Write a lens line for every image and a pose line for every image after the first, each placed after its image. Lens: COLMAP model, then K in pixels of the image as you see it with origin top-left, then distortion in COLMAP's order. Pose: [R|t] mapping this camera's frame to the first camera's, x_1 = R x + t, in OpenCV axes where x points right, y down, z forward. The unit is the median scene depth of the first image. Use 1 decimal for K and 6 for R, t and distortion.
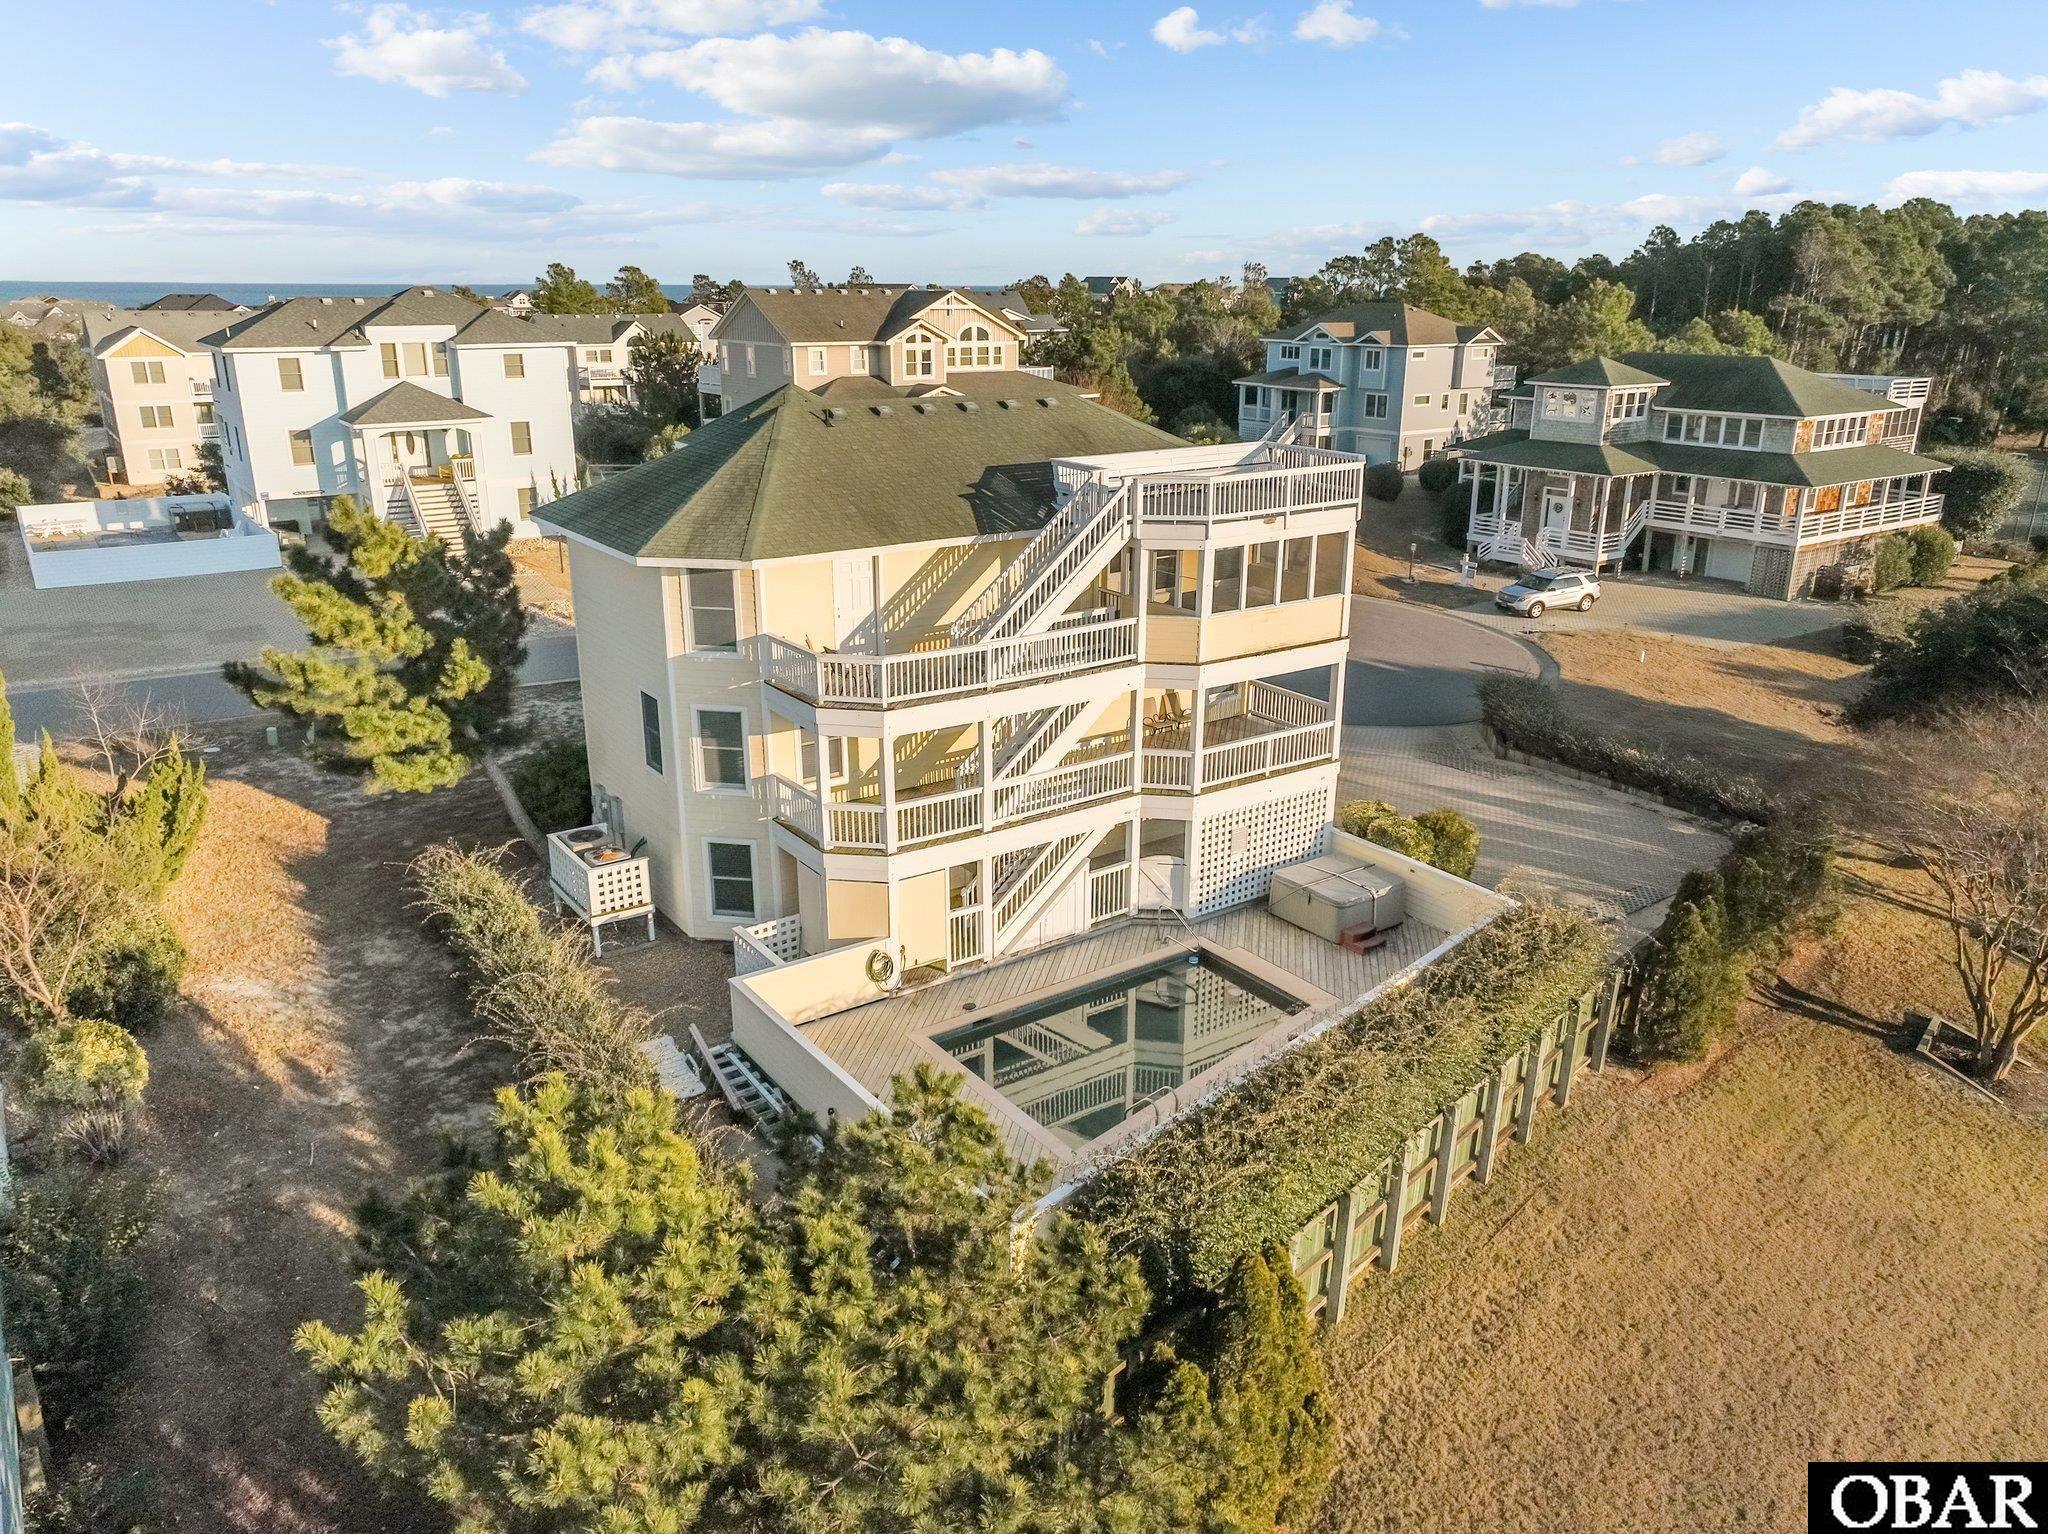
lens RADIAL K [[1447.1, 0, 1024.0], [0, 1447.1, 767.0], [0, 0, 1]] dist [0.005501, 0.003071]
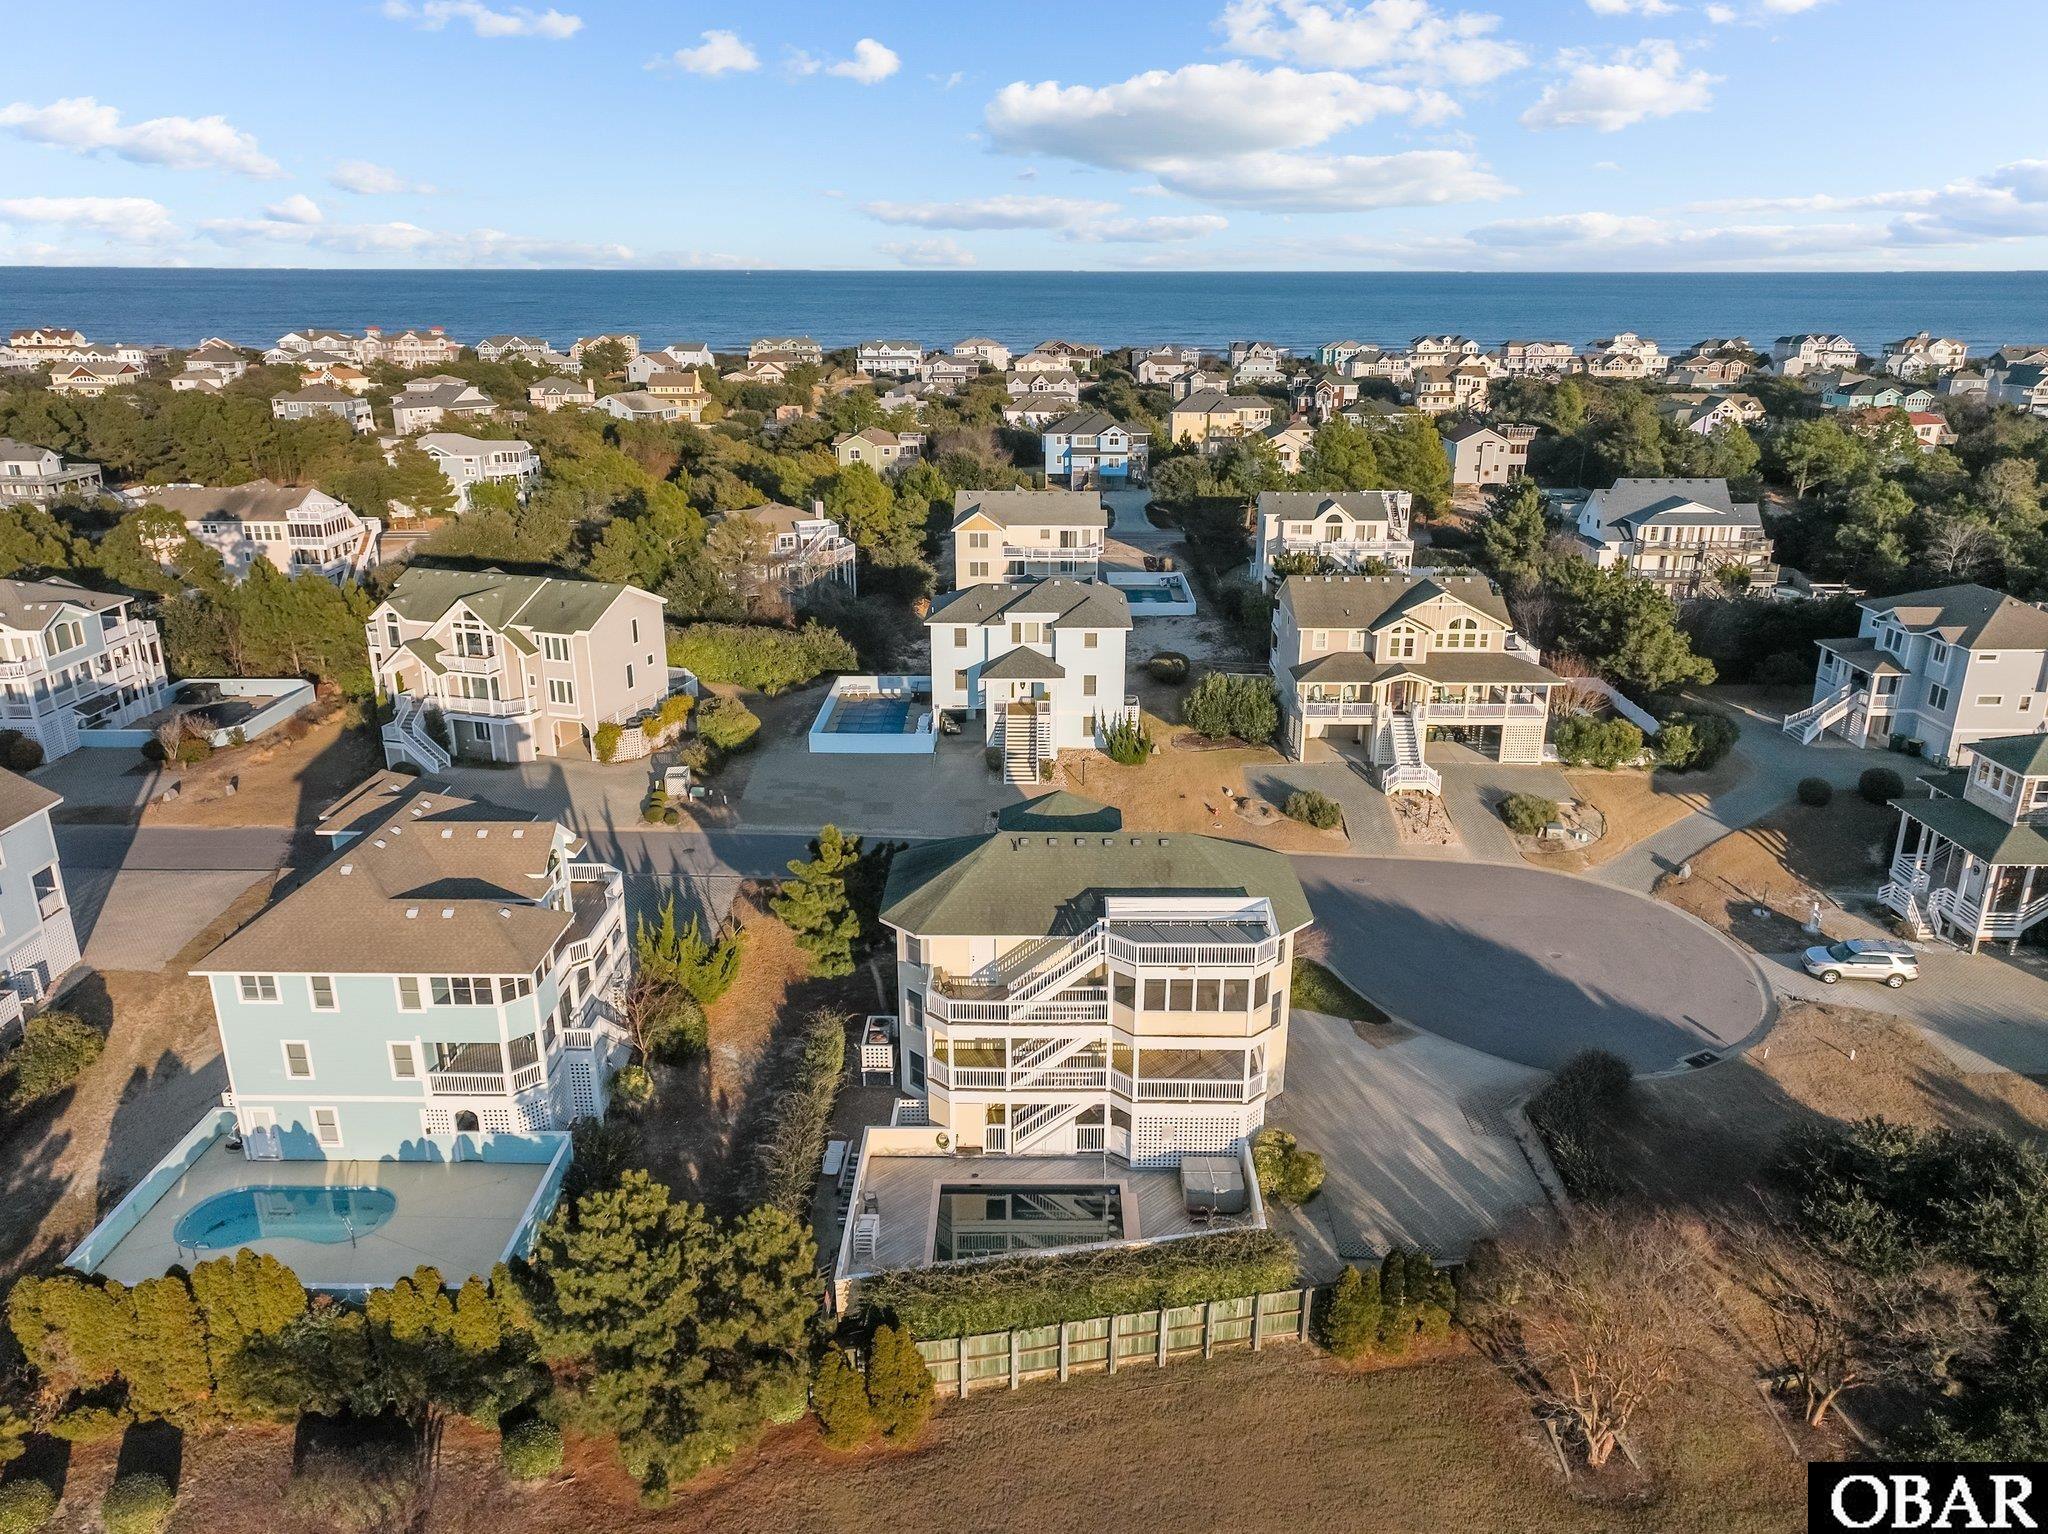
lens RADIAL K [[1424.9, 0, 1024.0], [0, 1424.9, 767.0], [0, 0, 1]] dist [0.003021, 0.007338]
pose [[0.813459, 0.187804, -0.550467, 0.827444], [-0.183101, 0.981001, 0.064111, -0.436691], [0.552049, 0.048640, 0.832392, -0.514612]]
